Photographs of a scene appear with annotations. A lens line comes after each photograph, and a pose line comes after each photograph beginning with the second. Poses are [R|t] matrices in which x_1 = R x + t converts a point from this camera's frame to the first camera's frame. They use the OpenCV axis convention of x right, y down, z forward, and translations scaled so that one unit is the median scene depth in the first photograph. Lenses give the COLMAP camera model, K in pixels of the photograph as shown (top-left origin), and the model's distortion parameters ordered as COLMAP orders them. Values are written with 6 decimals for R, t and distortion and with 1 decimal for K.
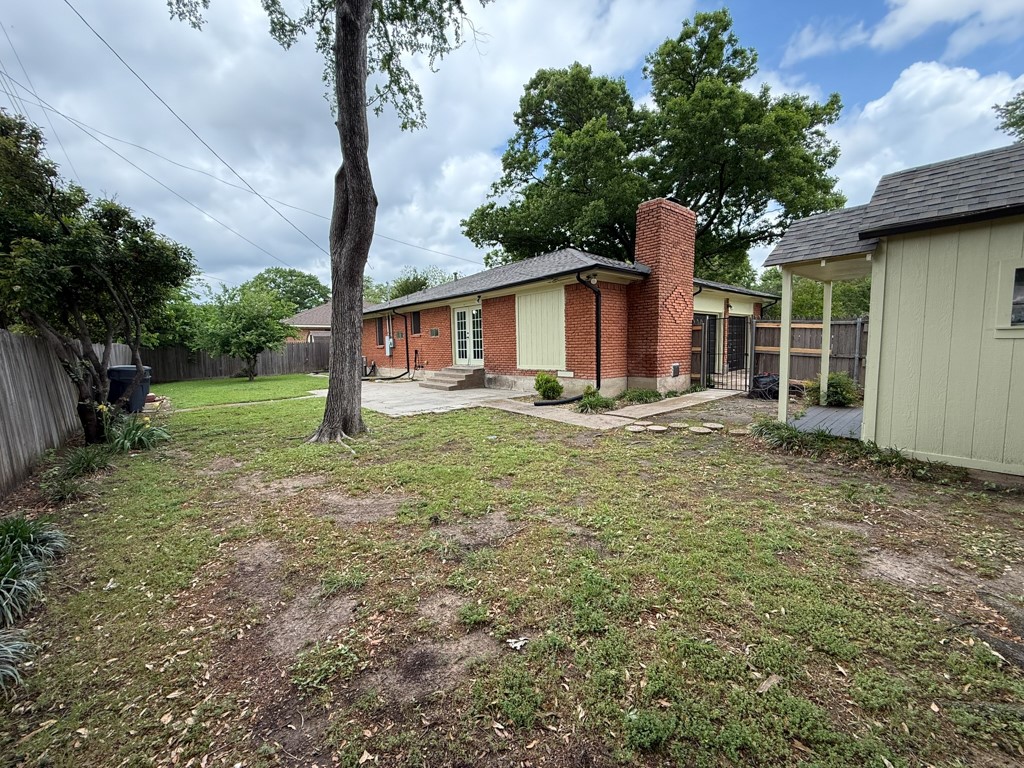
lens RADIAL K [[405.7, 0, 511.5], [0, 405.7, 383.0], [0, 0, 1]] dist [0.000697, -0.000597]
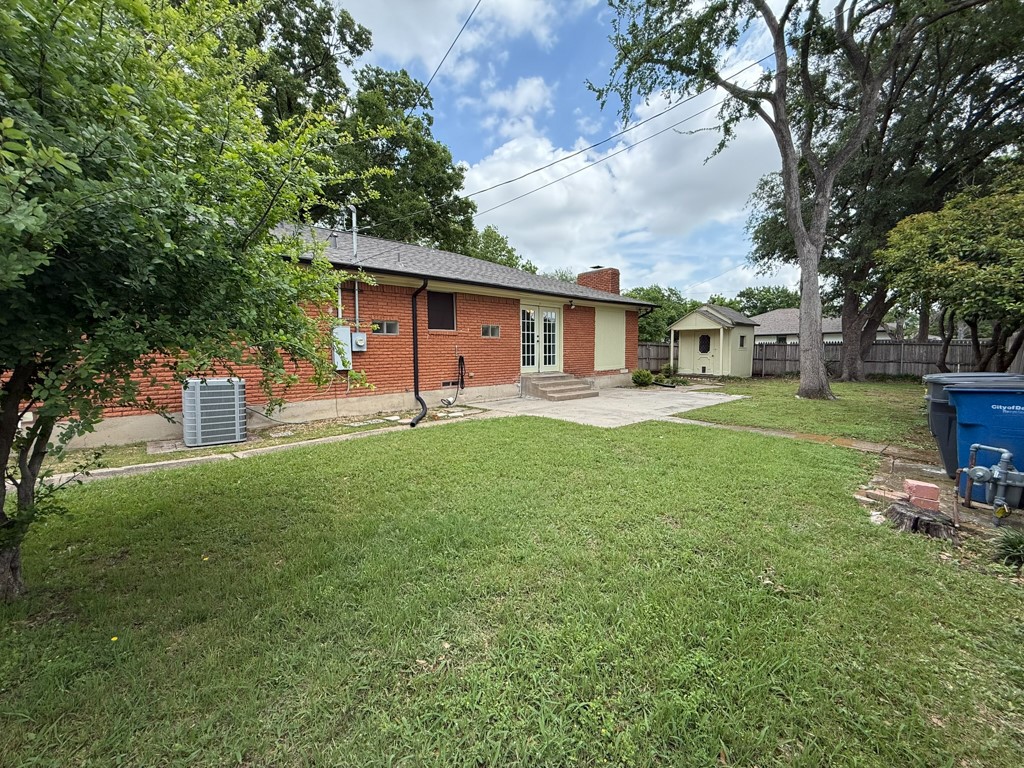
lens RADIAL K [[405.7, 0, 511.3], [0, 405.7, 385.1], [0, 0, 1]] dist [0.000697, -0.000597]
pose [[-0.024370, -0.053064, 0.998294, -0.982456], [0.109445, 0.992446, 0.055424, -0.072461], [-0.993694, 0.110609, -0.018378, 1.078110]]
